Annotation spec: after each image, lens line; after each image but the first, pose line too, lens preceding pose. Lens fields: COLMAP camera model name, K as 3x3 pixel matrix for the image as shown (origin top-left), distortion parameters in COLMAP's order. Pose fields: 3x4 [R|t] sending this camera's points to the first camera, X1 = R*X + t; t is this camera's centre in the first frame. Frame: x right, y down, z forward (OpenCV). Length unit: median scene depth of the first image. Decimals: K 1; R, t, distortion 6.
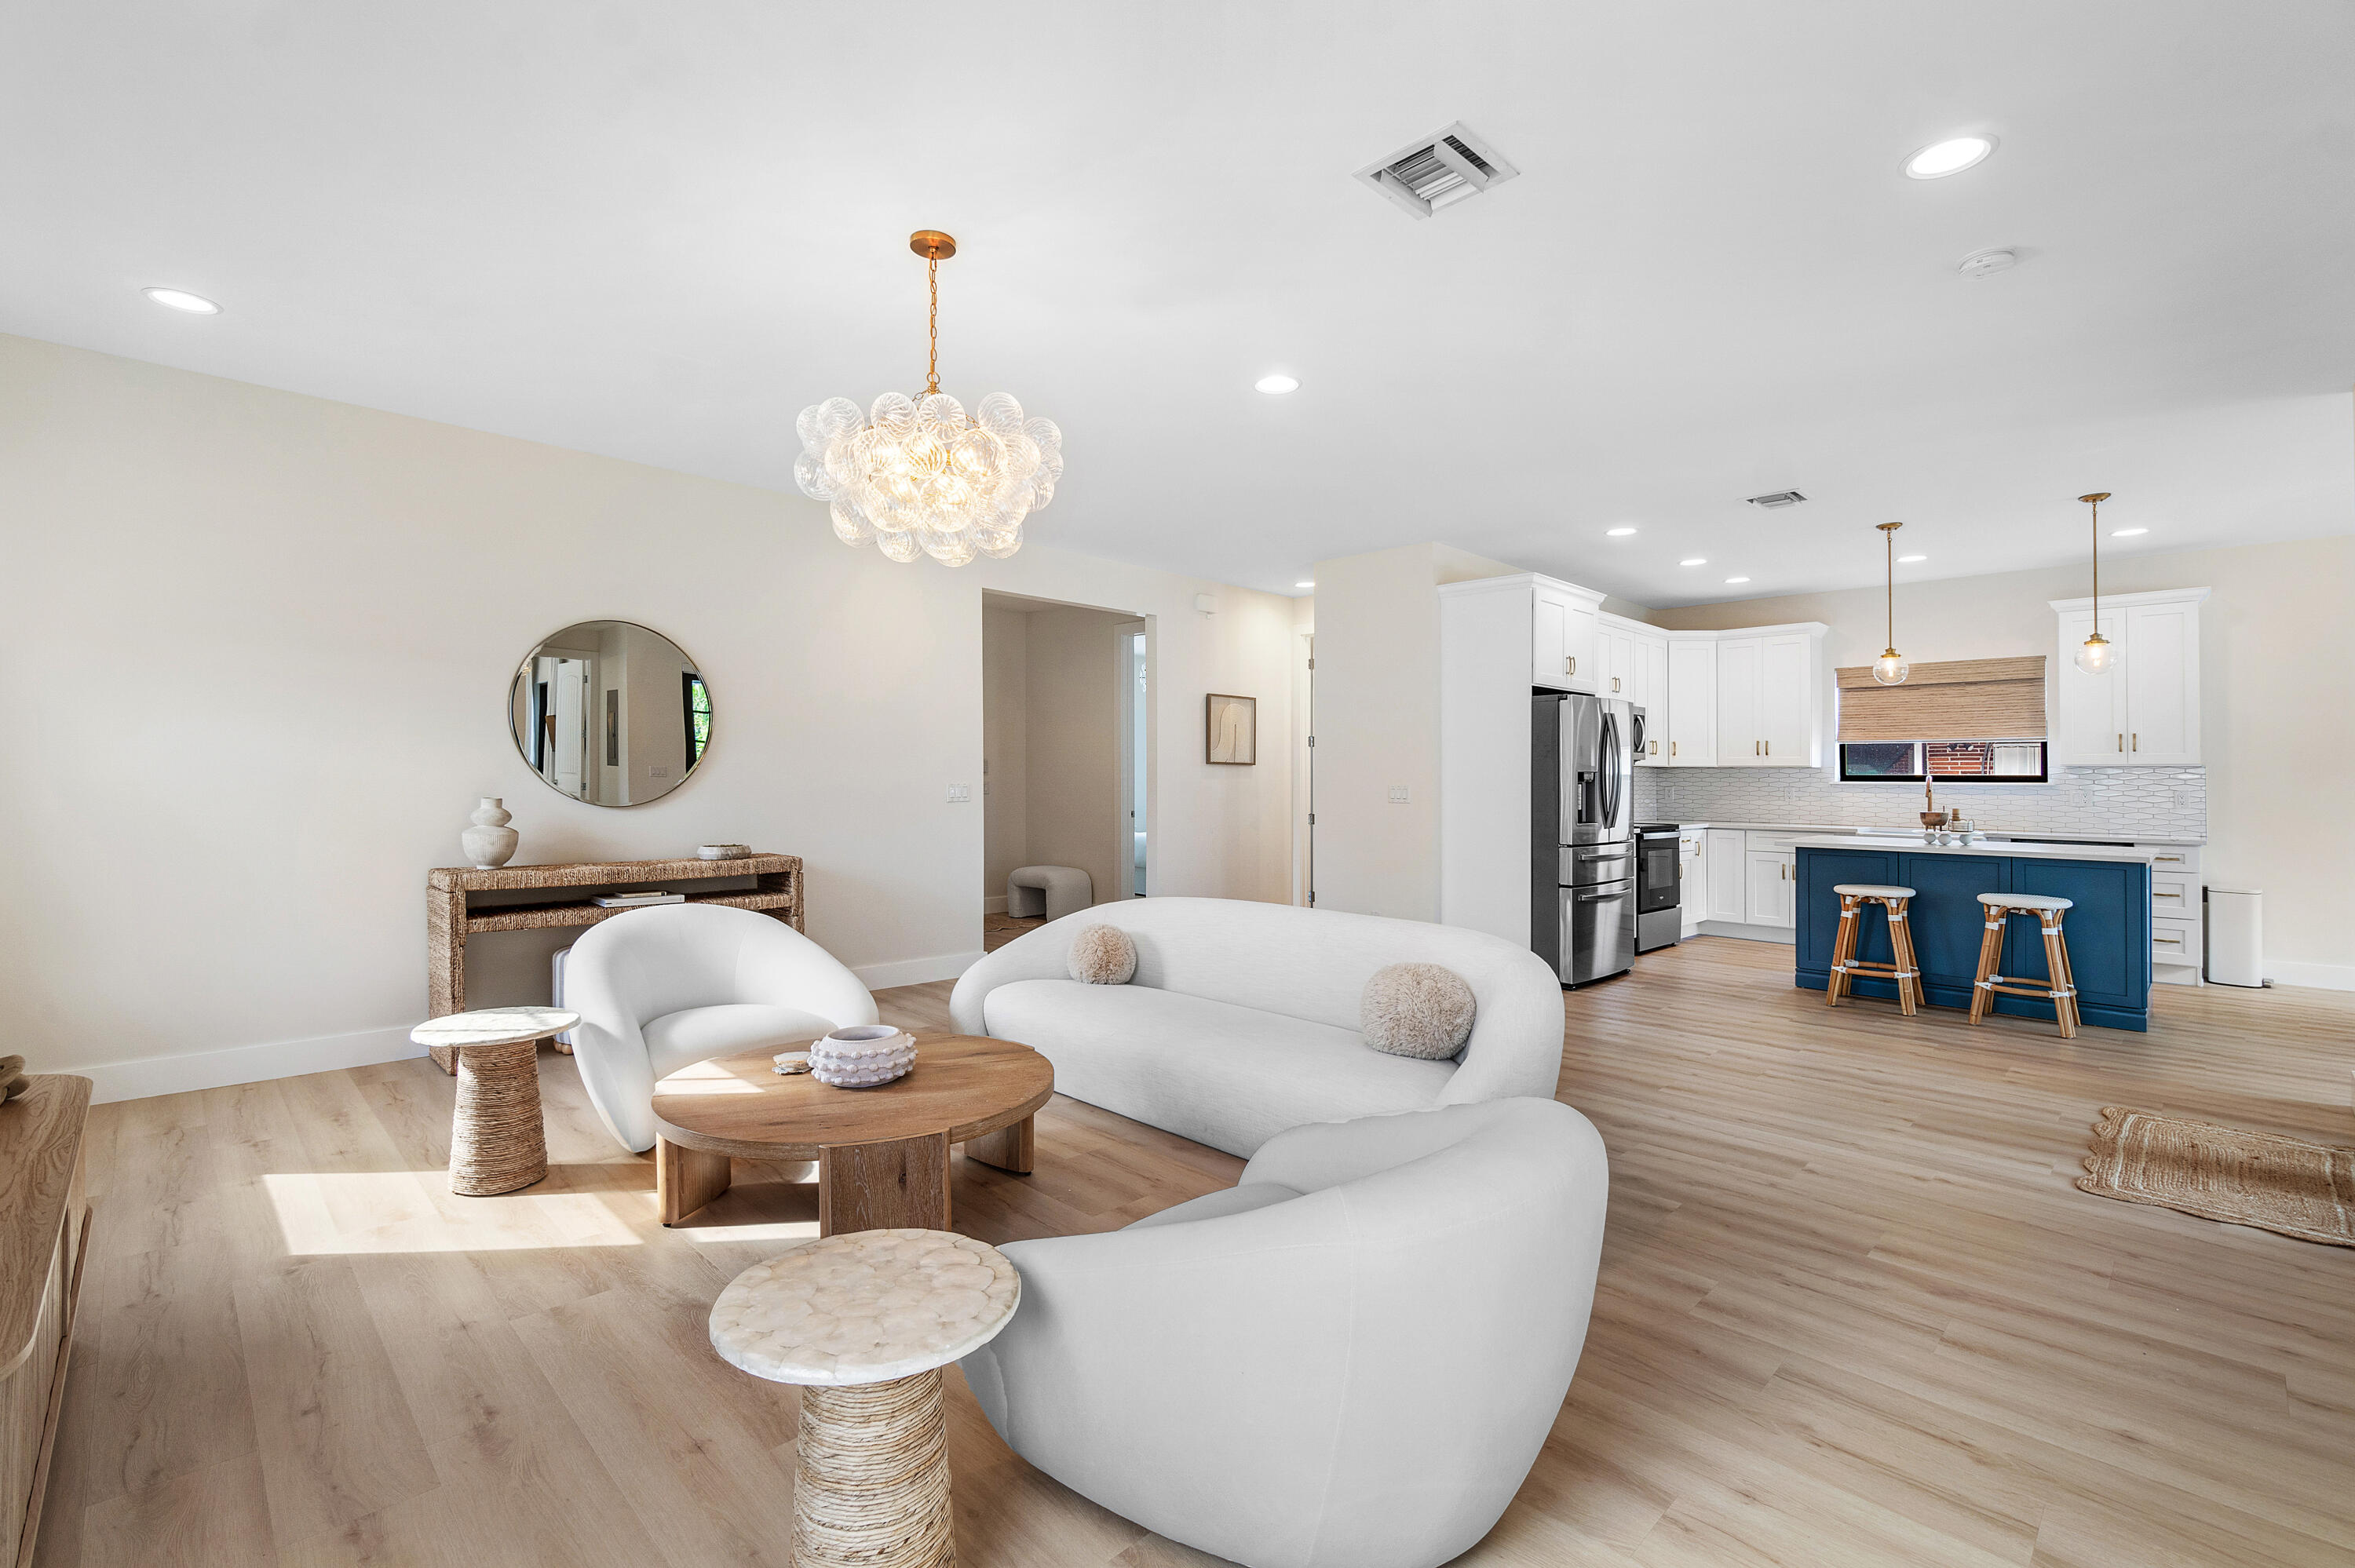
lens RADIAL K [[1088.4, 0, 1174.1], [0, 1088.4, 799.3], [0, 0, 1]] dist [-0.001706, -0.000261]
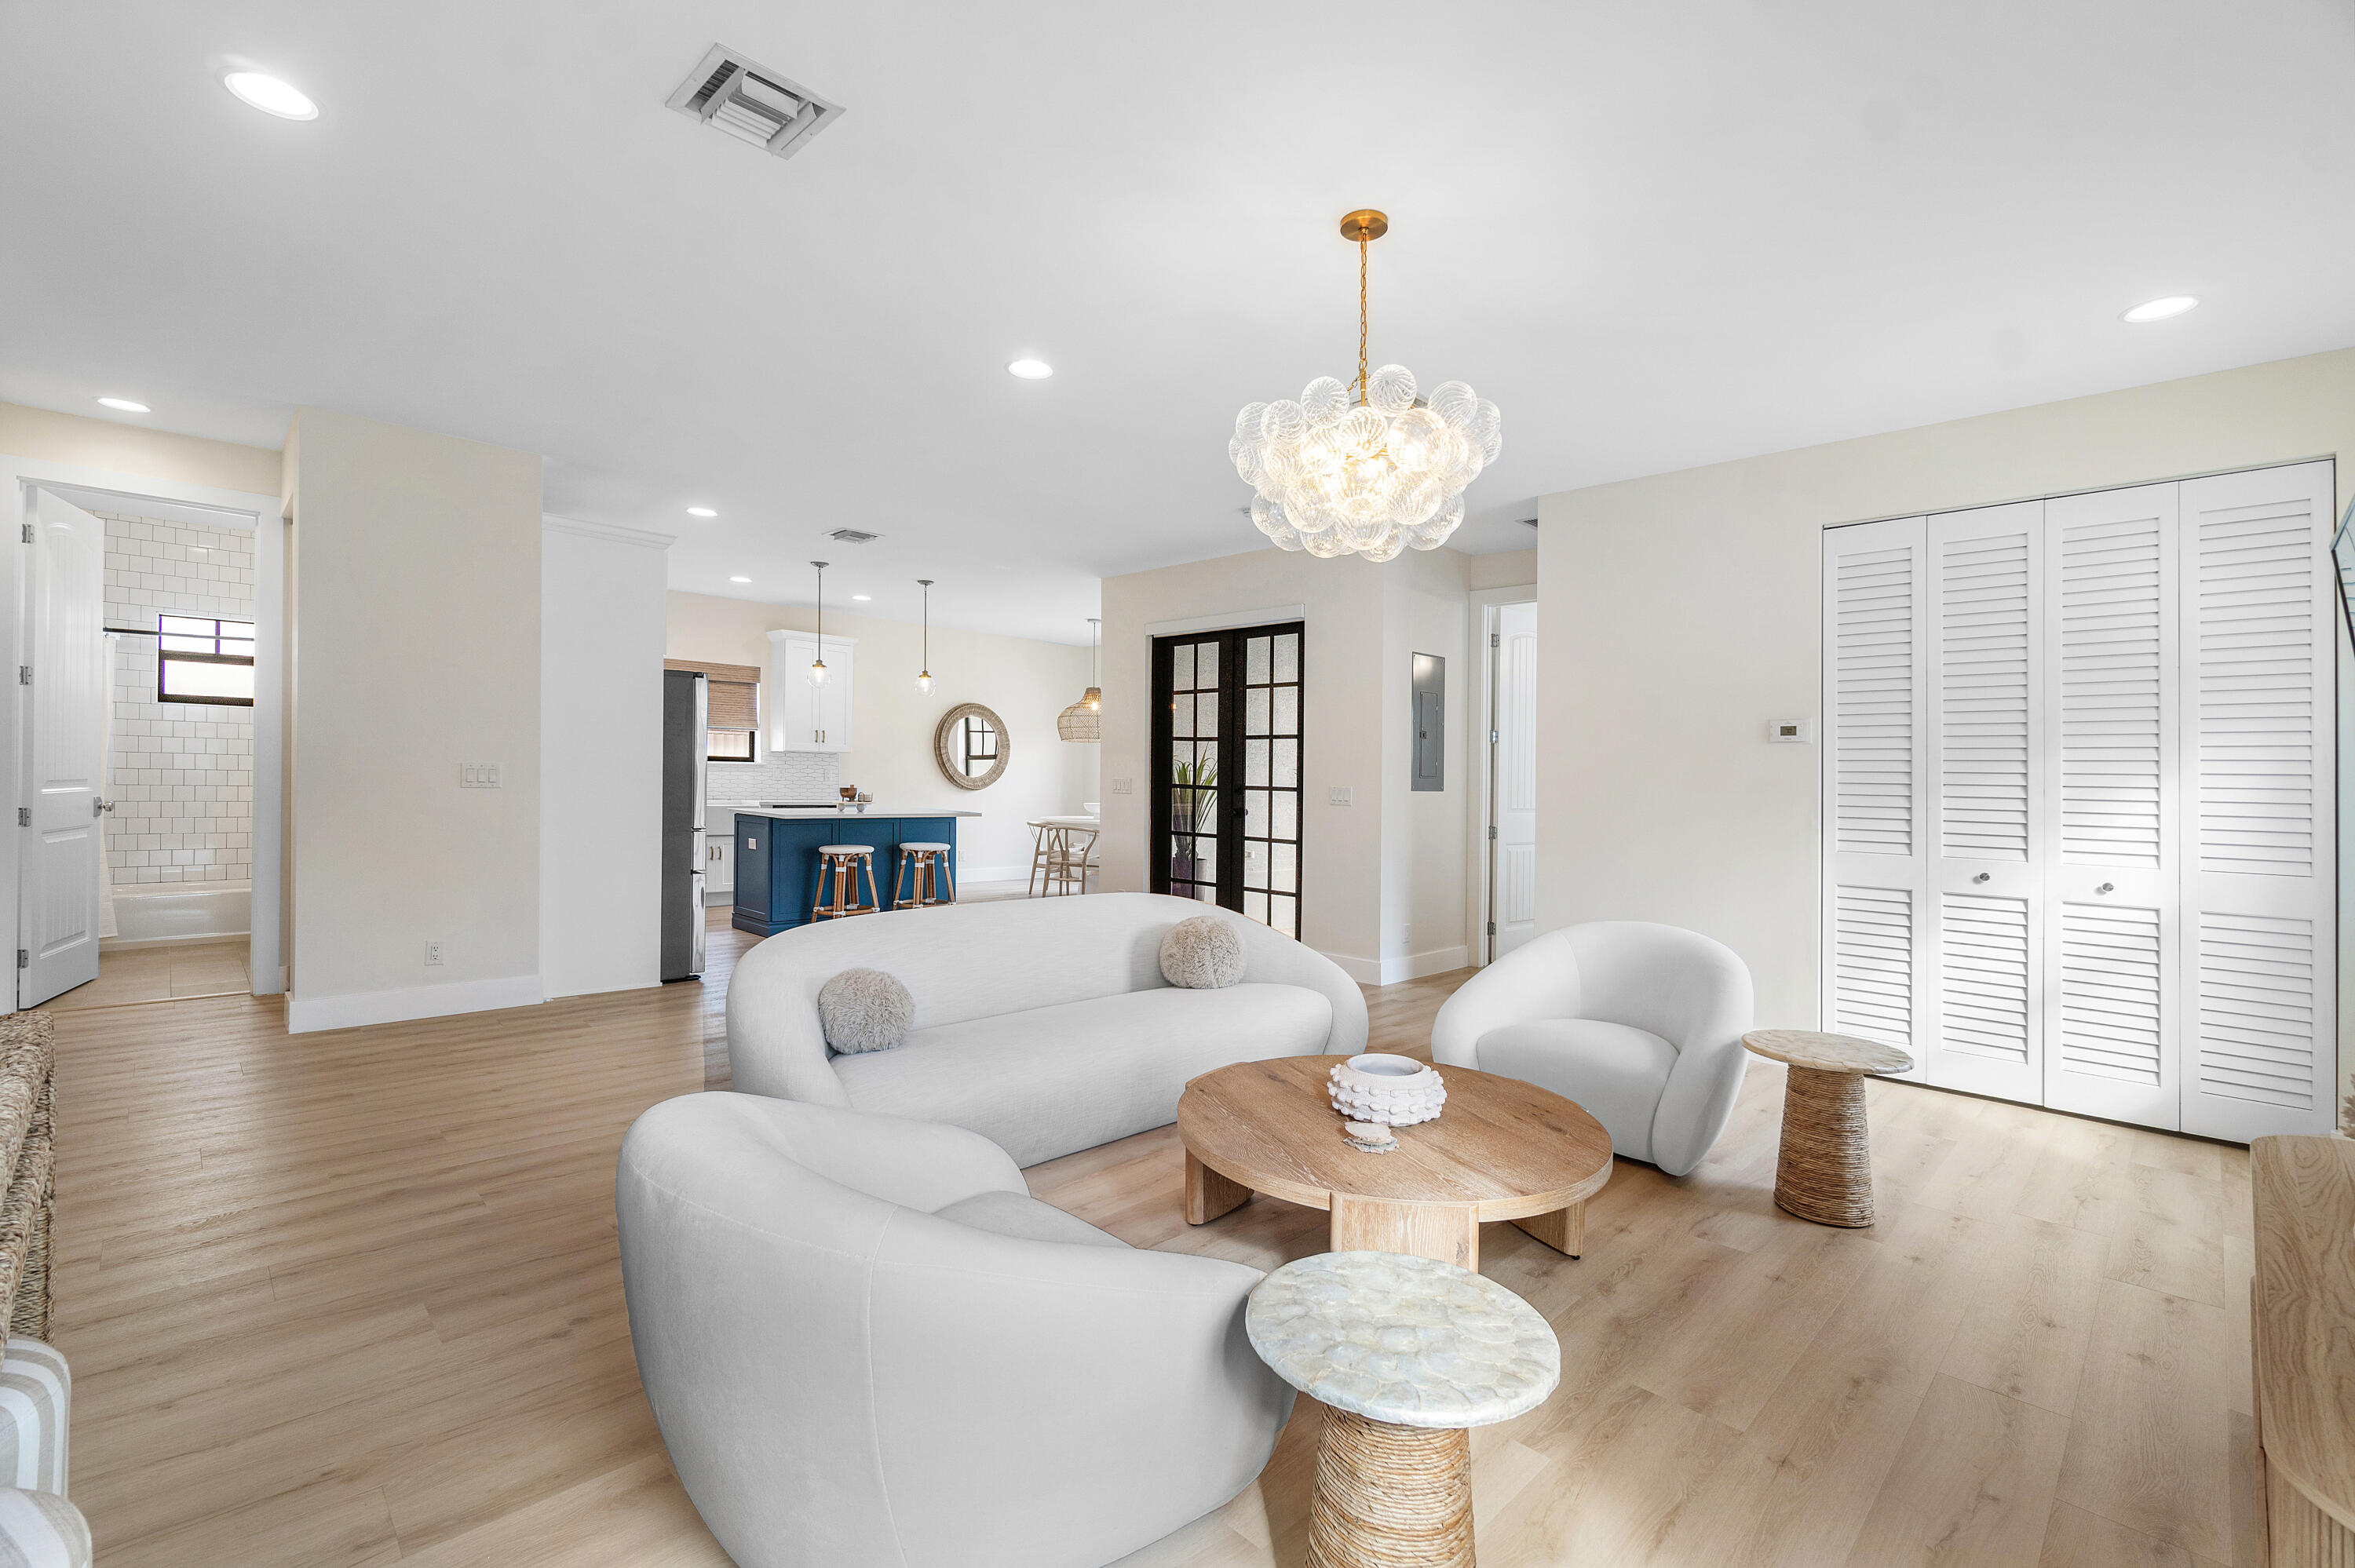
lens RADIAL K [[1054.7, 0, 1177.5], [0, 1054.7, 784.0], [0, 0, 1]] dist [-0.003069, -0.000412]
pose [[-0.037390, -0.016633, 0.999162, -0.609013], [-0.008126, 0.999833, 0.016340, -0.017282], [-0.999268, -0.007508, -0.037519, 0.637716]]
